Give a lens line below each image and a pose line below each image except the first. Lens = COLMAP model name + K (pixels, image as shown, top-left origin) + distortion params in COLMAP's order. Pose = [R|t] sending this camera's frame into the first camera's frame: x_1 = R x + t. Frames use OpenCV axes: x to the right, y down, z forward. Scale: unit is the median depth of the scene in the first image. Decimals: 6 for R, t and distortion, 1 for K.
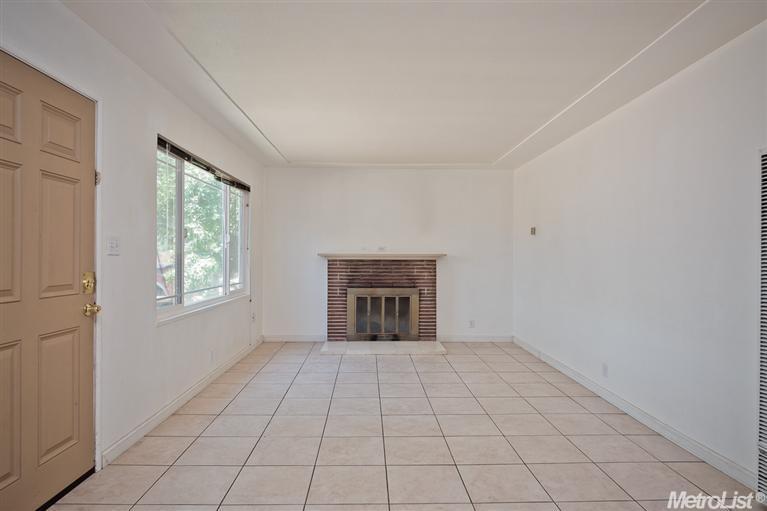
lens RADIAL K [[454.8, 0, 383.0], [0, 454.8, 256.0], [0, 0, 1]] dist [-0.003874, -0.001082]
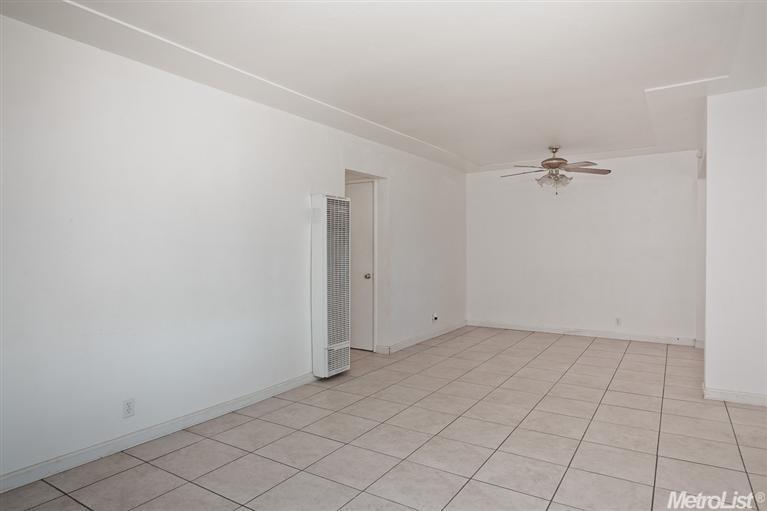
lens RADIAL K [[454.8, 0, 383.0], [0, 454.8, 255.2], [0, 0, 1]] dist [-0.003874, -0.001082]
pose [[-0.830016, -0.001011, 0.557739, -0.339002], [-0.000929, 0.999999, 0.000430, 0.015262], [-0.557739, -0.000161, -0.830016, 1.901666]]
